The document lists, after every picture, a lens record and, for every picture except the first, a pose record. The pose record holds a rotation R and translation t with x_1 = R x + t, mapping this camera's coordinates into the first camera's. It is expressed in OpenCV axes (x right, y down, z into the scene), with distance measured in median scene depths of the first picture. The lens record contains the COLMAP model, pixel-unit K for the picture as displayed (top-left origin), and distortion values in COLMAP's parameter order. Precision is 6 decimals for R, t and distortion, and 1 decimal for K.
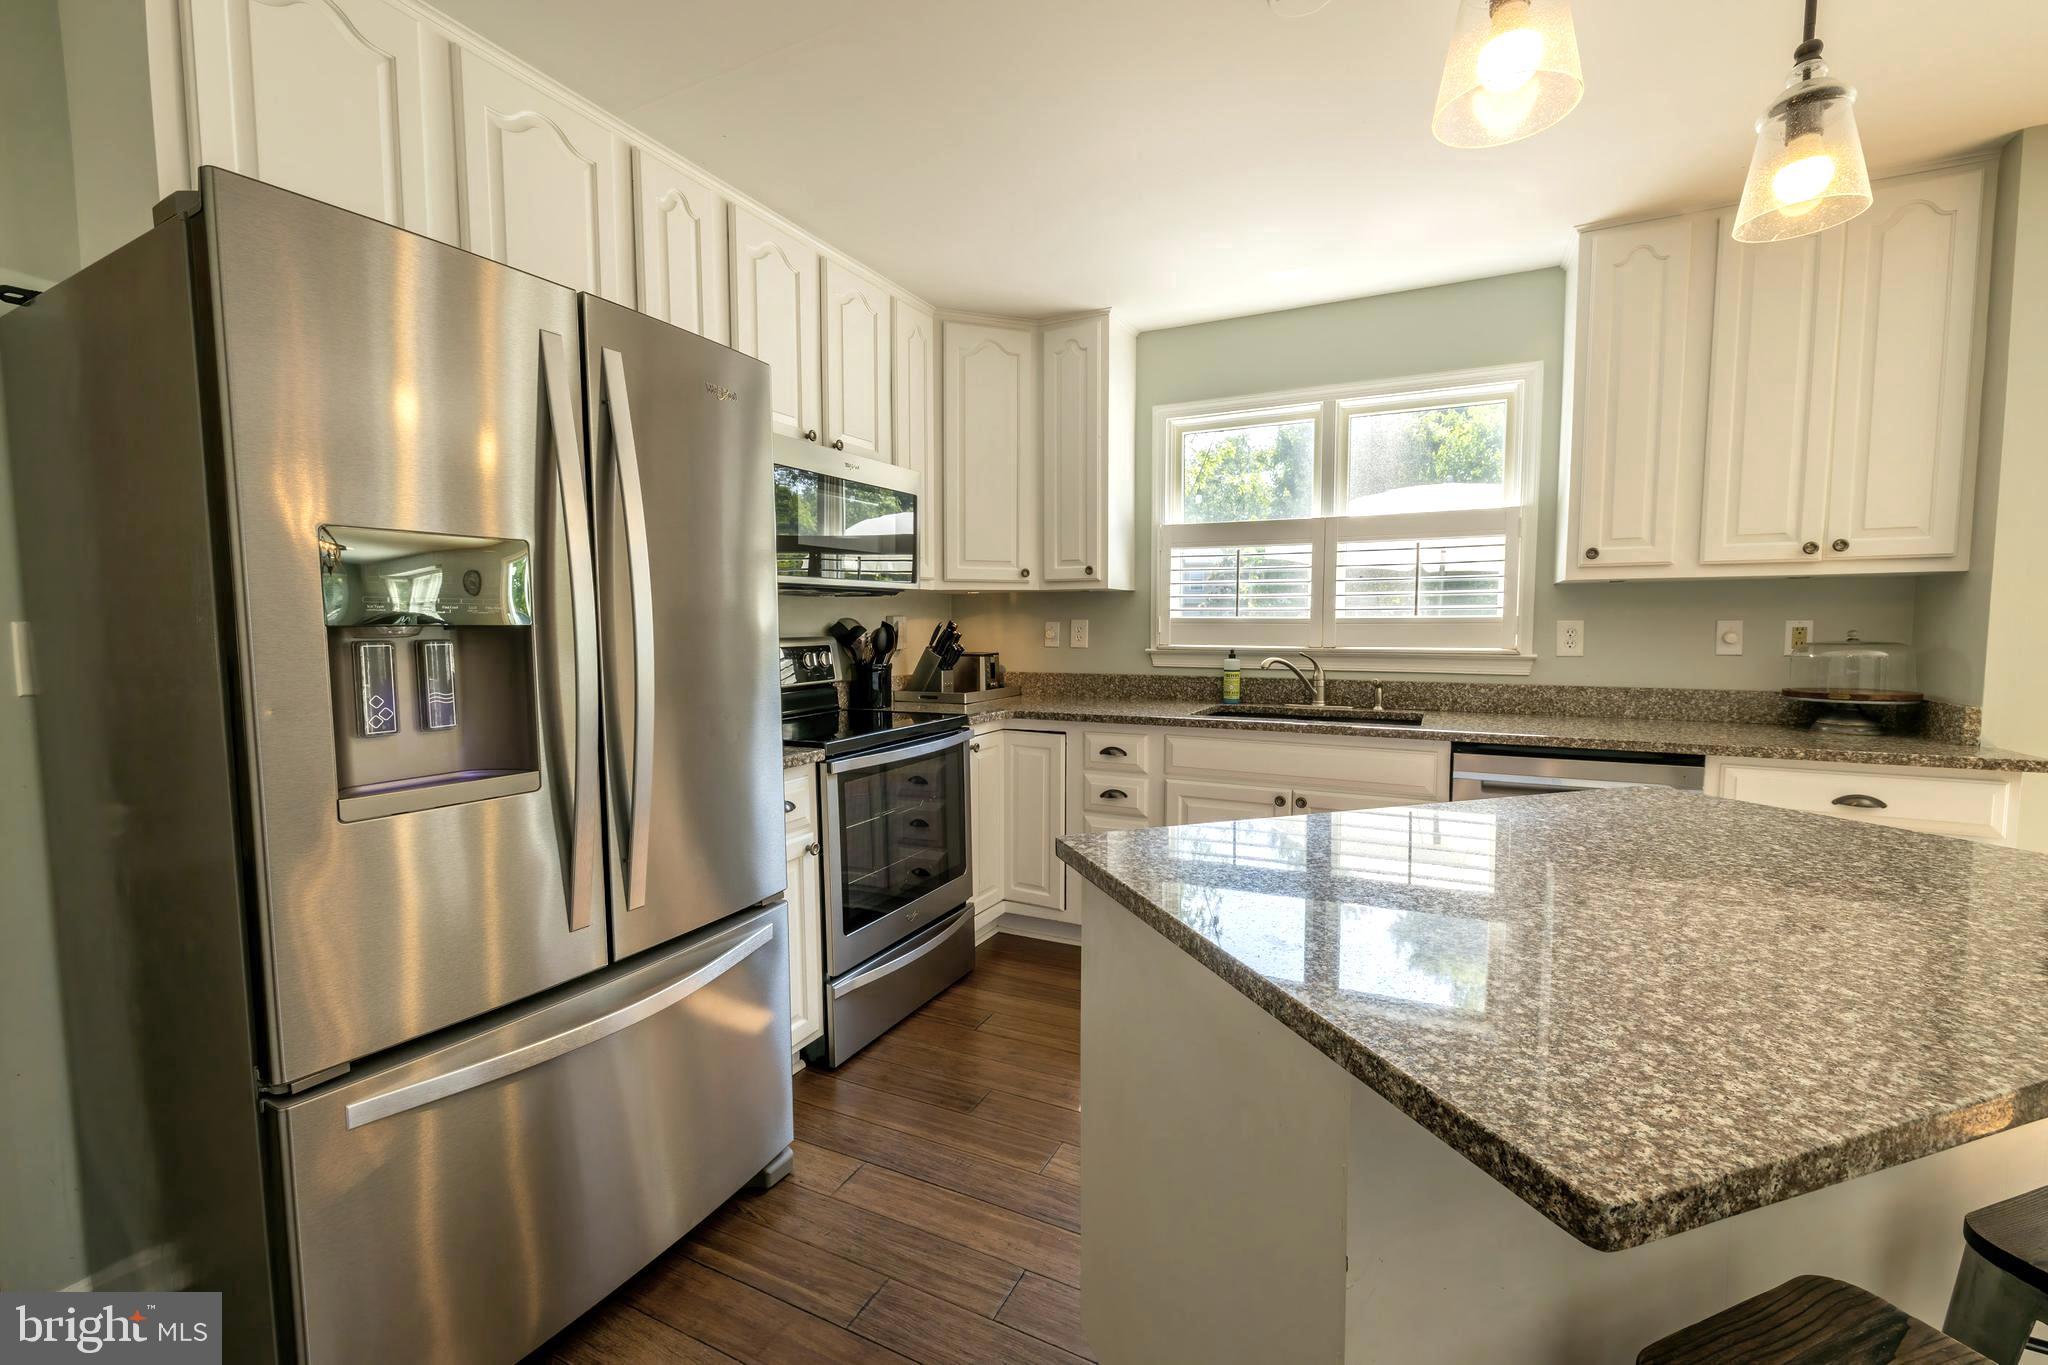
lens RADIAL K [[849.0, 0, 1020.6], [0, 849.0, 688.6], [0, 0, 1]] dist [-0.006212, 0.000919]
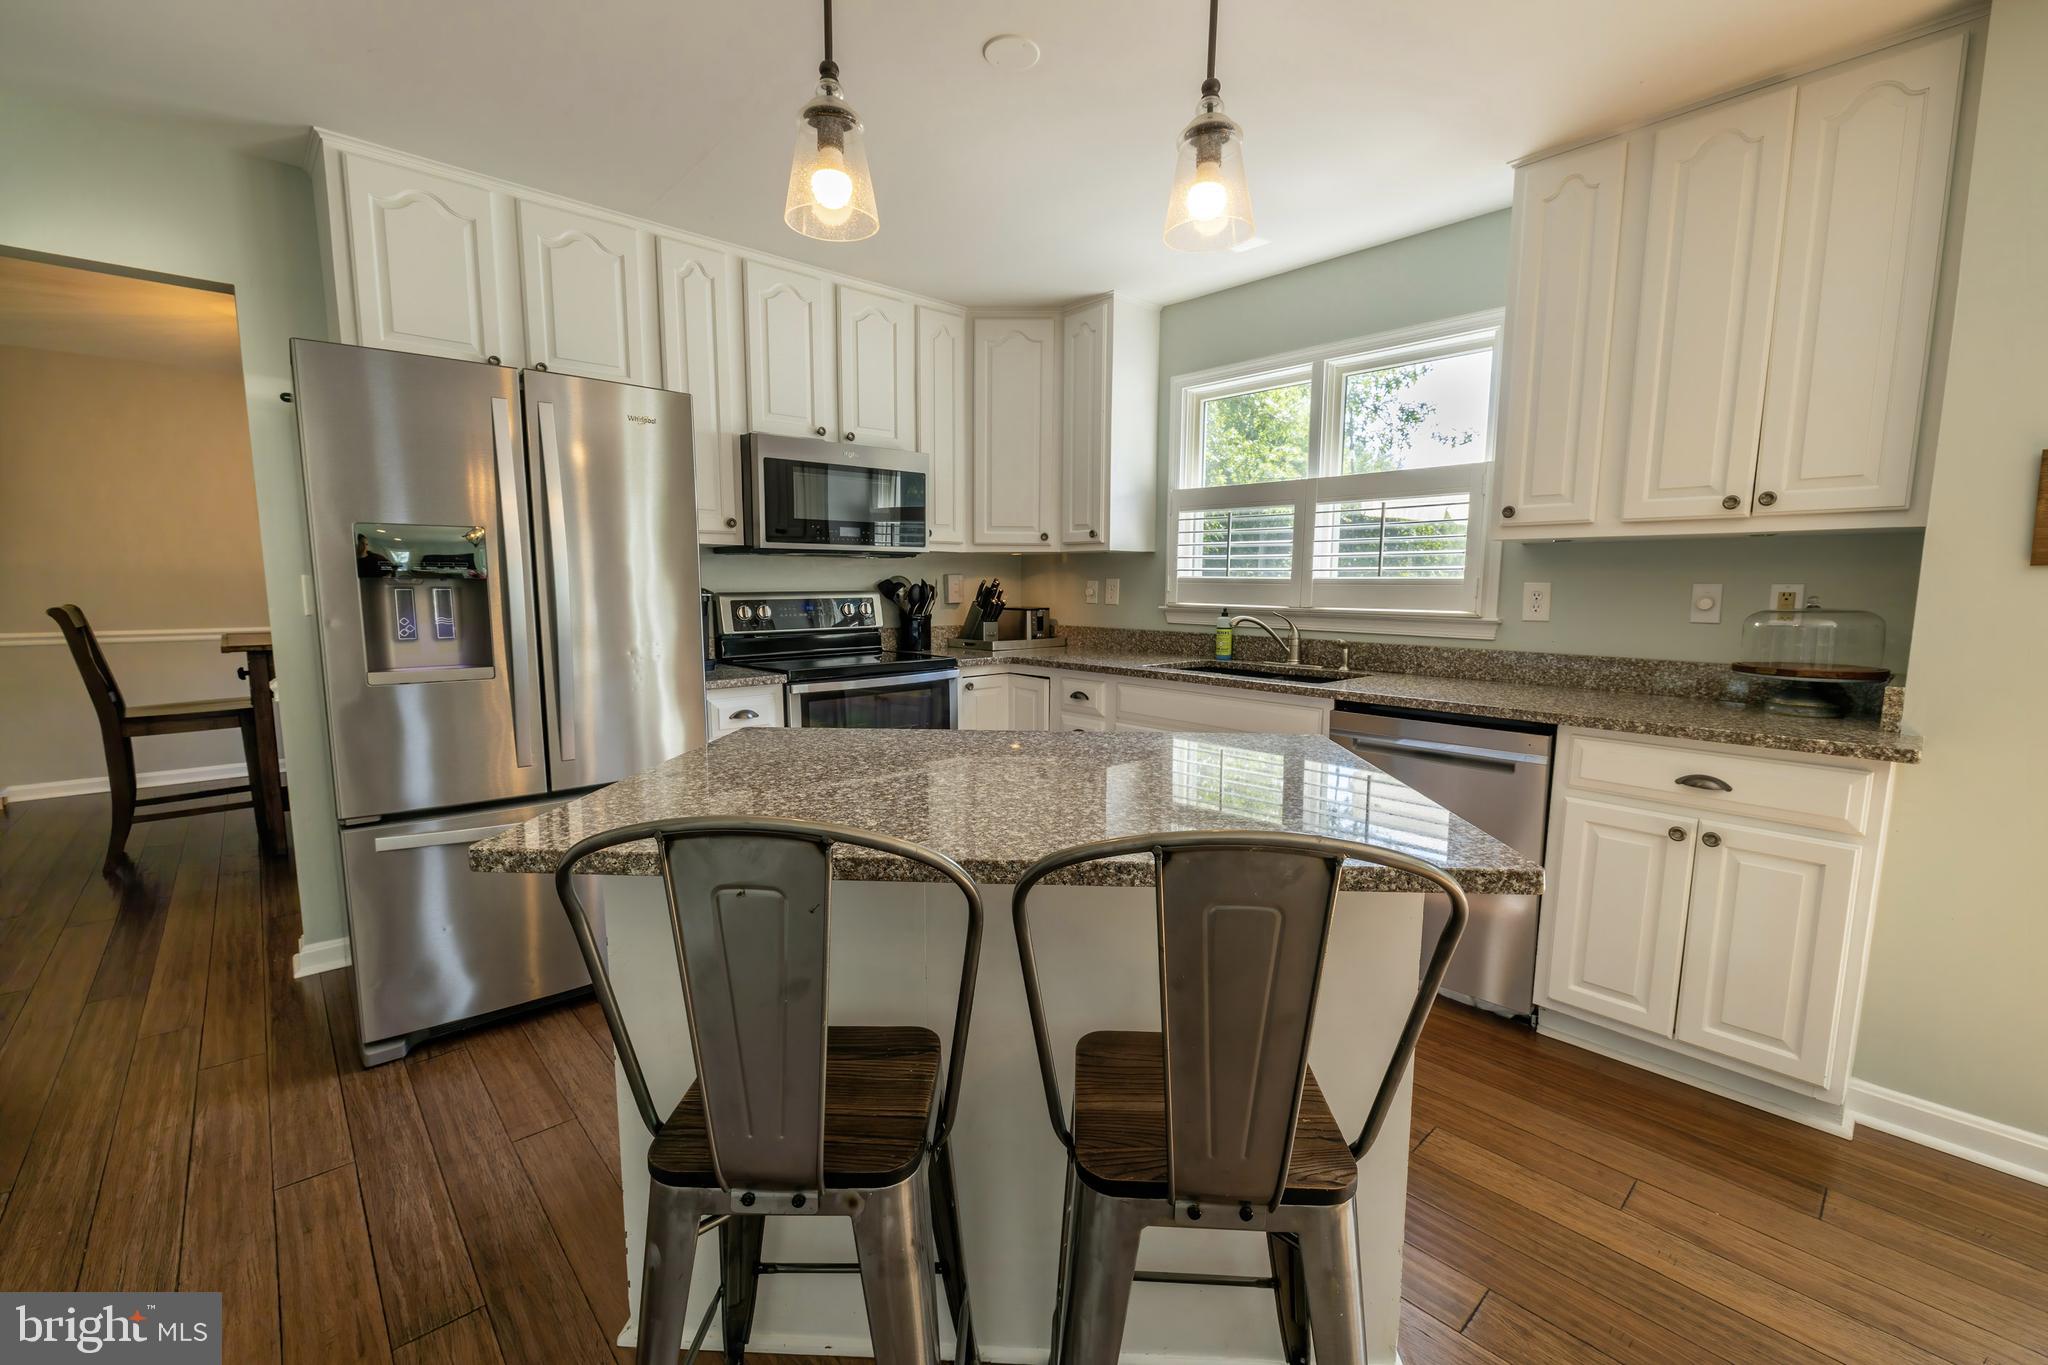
lens RADIAL K [[849.0, 0, 1024.7], [0, 849.0, 687.3], [0, 0, 1]] dist [-0.006212, 0.000919]
pose [[0.934320, 0.051459, -0.352701, 0.465736], [-0.035049, 0.997992, 0.052758, 0.005868], [0.354708, -0.036931, 0.934248, -0.085397]]
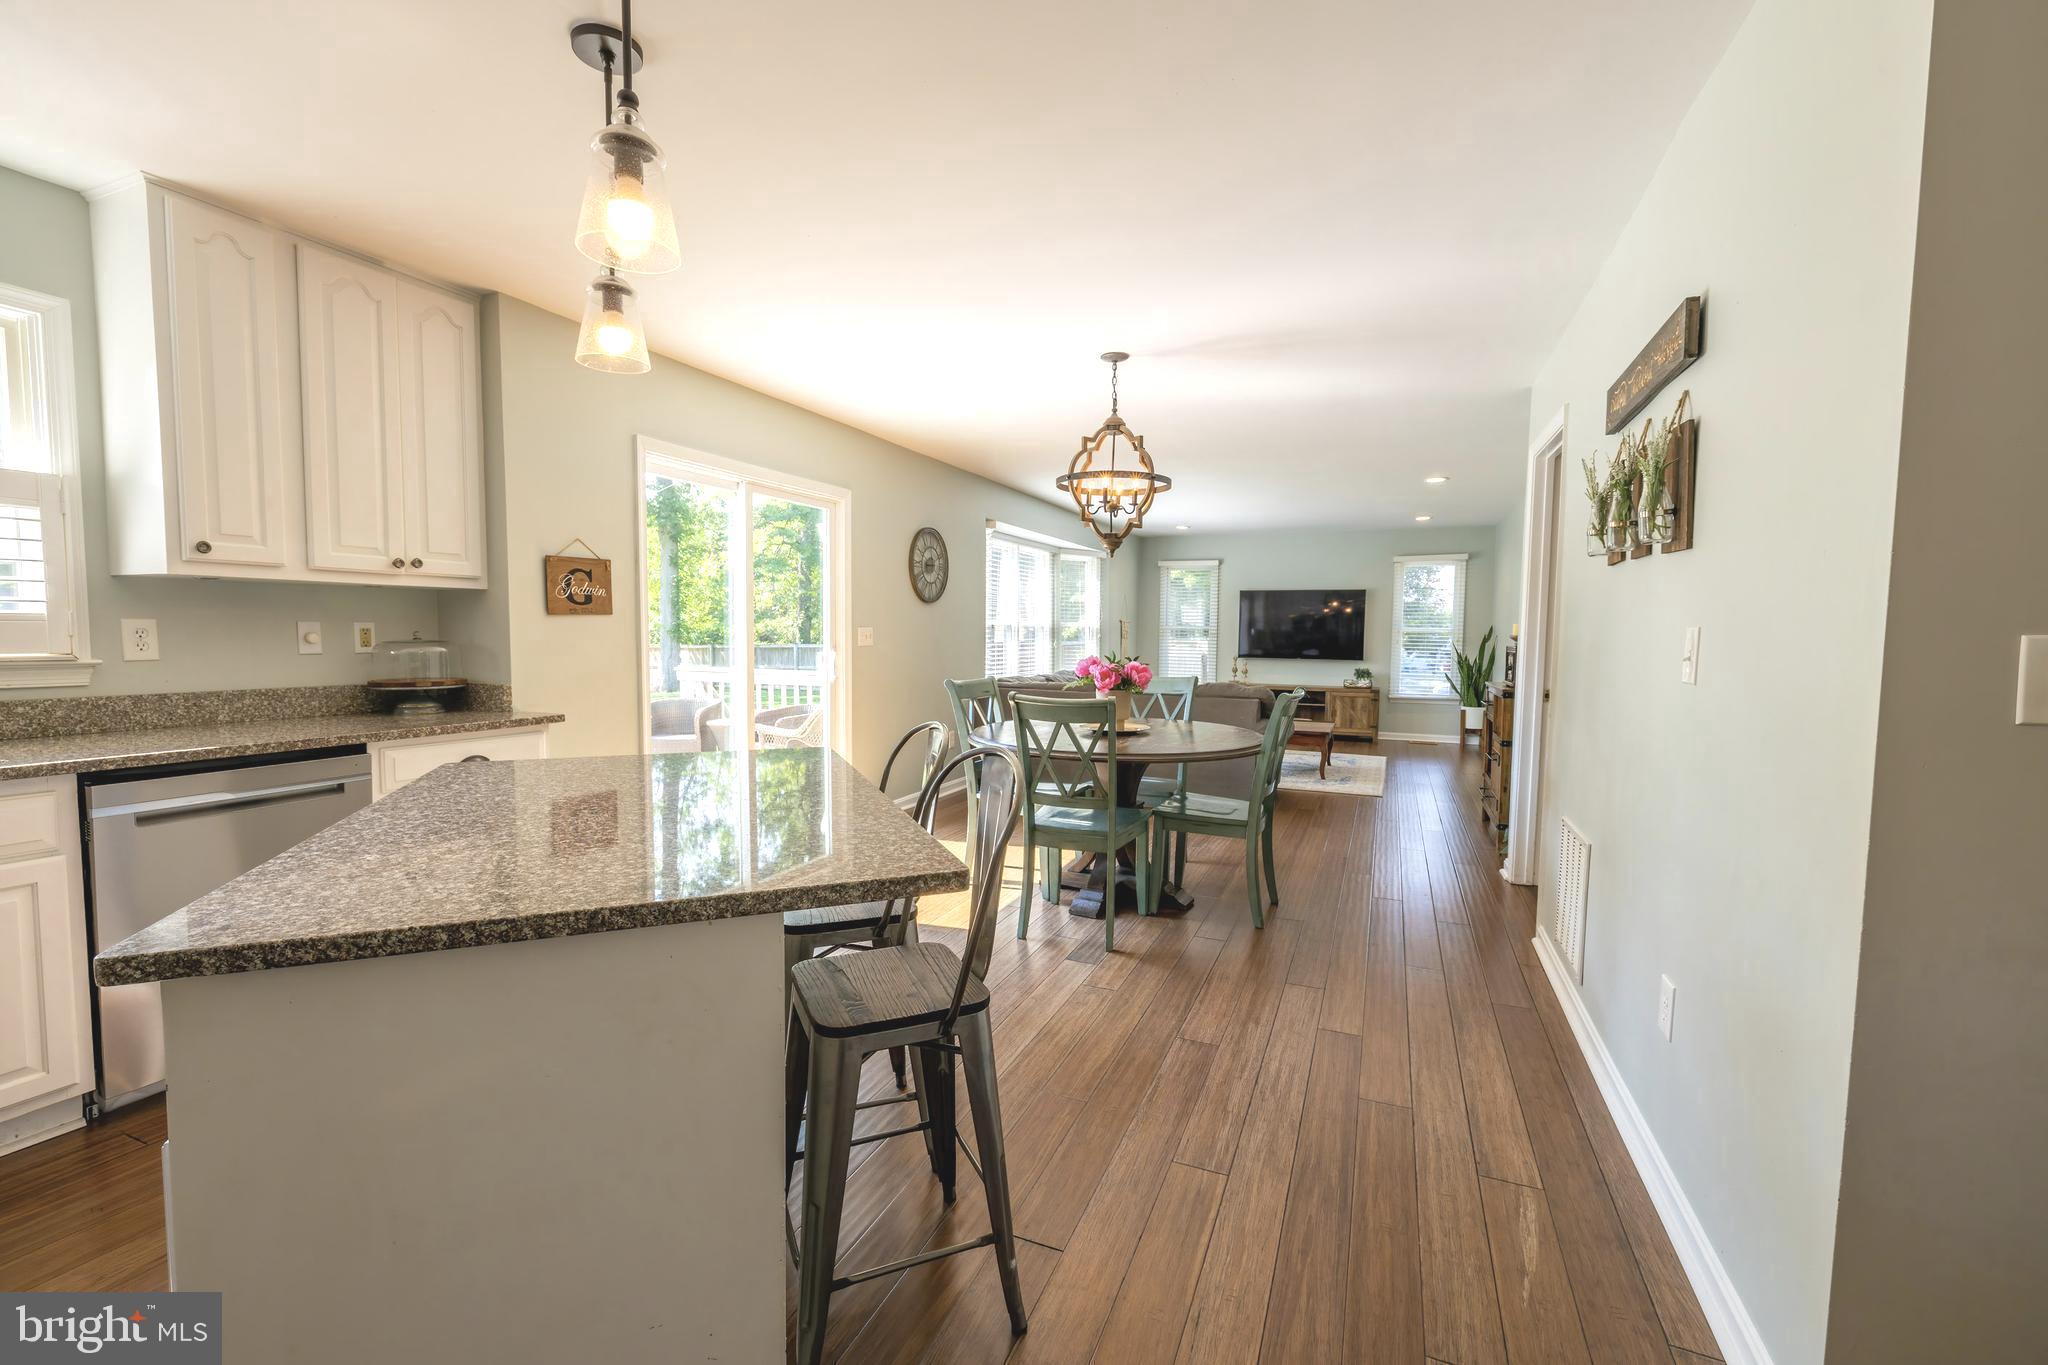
lens RADIAL K [[849.0, 0, 1035.5], [0, 849.0, 683.0], [0, 0, 1]] dist [-0.006212, 0.000919]
pose [[-0.078684, -0.057969, 0.995213, -0.291241], [0.064402, 0.995927, 0.063103, -0.011028], [-0.994817, 0.069058, -0.074630, 0.160965]]
